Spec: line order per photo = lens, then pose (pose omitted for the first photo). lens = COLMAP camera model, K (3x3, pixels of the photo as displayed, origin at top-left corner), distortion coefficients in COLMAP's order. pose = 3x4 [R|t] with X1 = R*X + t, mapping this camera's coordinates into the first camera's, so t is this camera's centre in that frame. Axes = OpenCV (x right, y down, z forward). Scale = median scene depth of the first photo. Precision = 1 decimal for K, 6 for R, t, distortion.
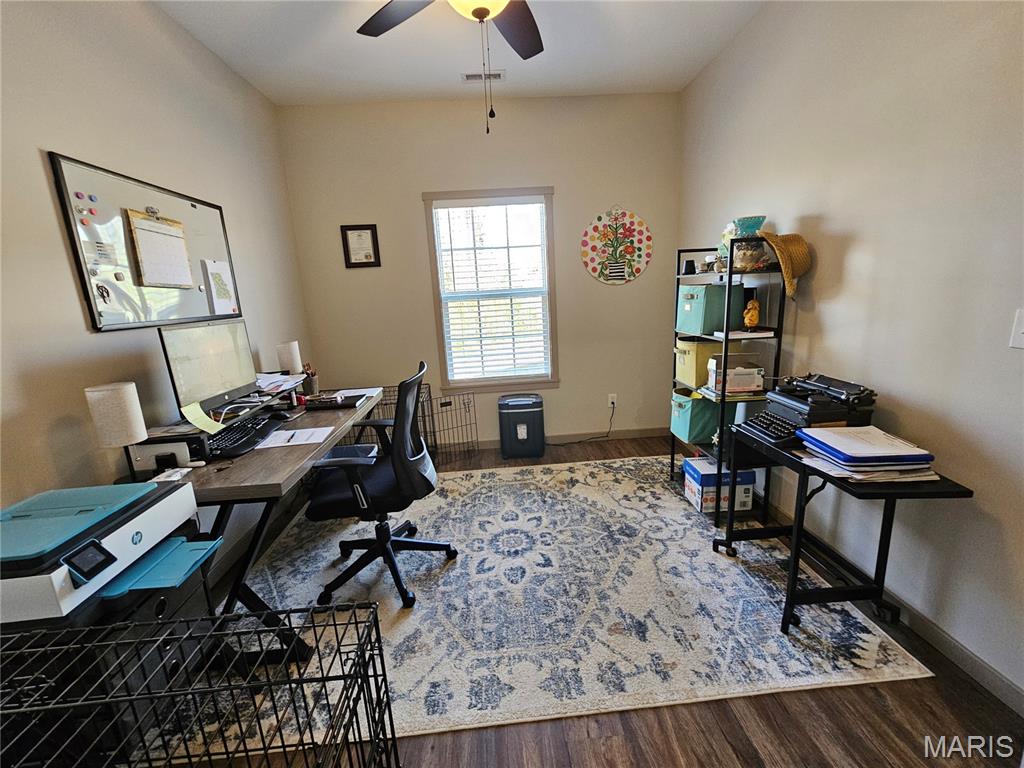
lens RADIAL K [[426.5, 0, 512.0], [0, 426.5, 384.0], [0, 0, 1]] dist [-0.001264, 0.000032]
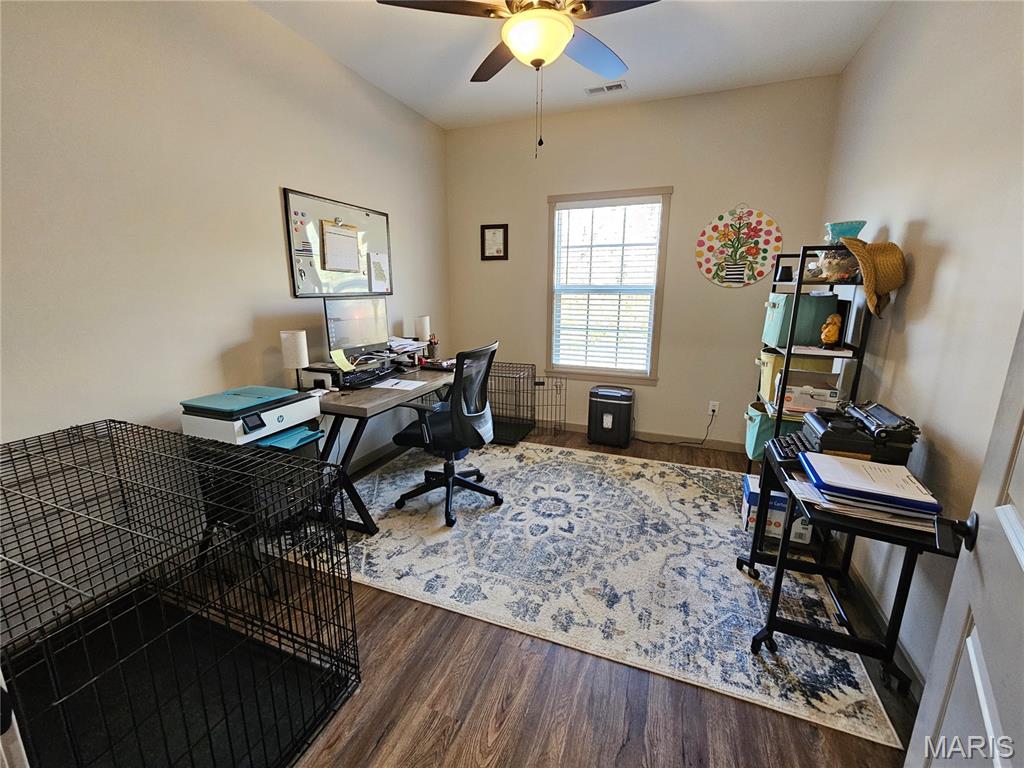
lens RADIAL K [[431.1, 0, 512.0], [0, 431.1, 384.0], [0, 0, 1]] dist [-0.002659, -0.000140]
pose [[0.901773, 0.151048, -0.404957, 0.343074], [-0.142810, 0.988452, 0.050675, 0.000733], [0.407934, 0.012135, 0.912931, -0.110079]]
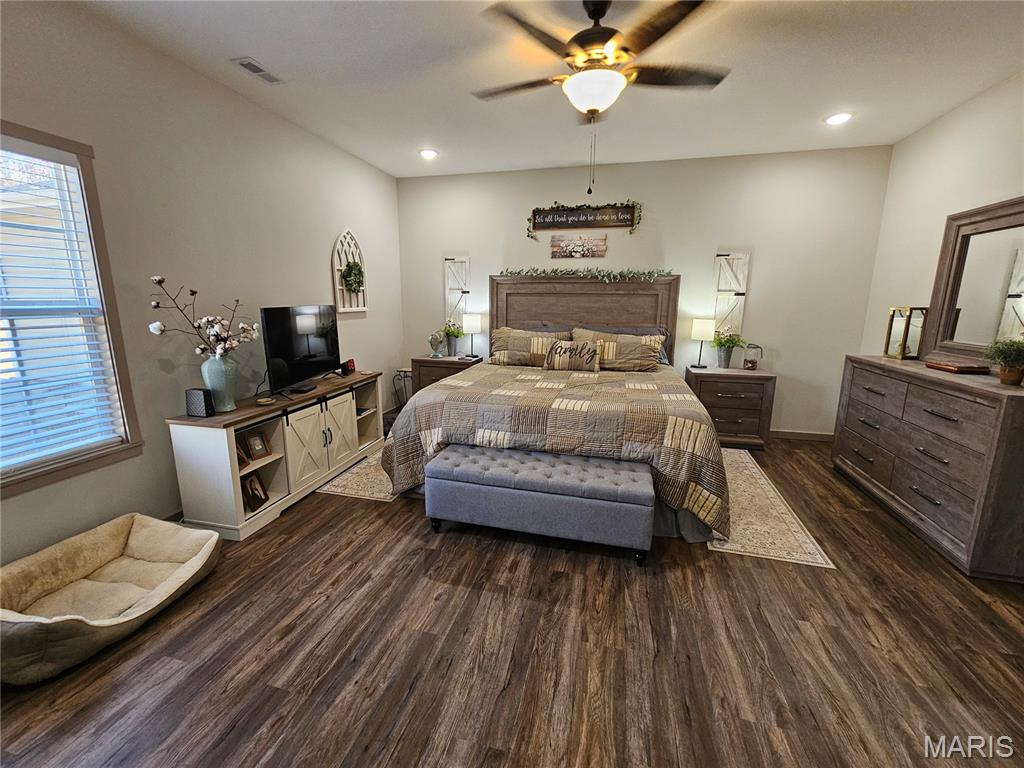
lens RADIAL K [[426.5, 0, 512.0], [0, 426.5, 384.0], [0, 0, 1]] dist [-0.001264, 0.000032]
pose [[0.310636, -0.130244, 0.941563, -0.512051], [0.179929, 0.980716, 0.076298, -0.070740], [-0.933344, 0.145714, 0.328081, 0.367560]]
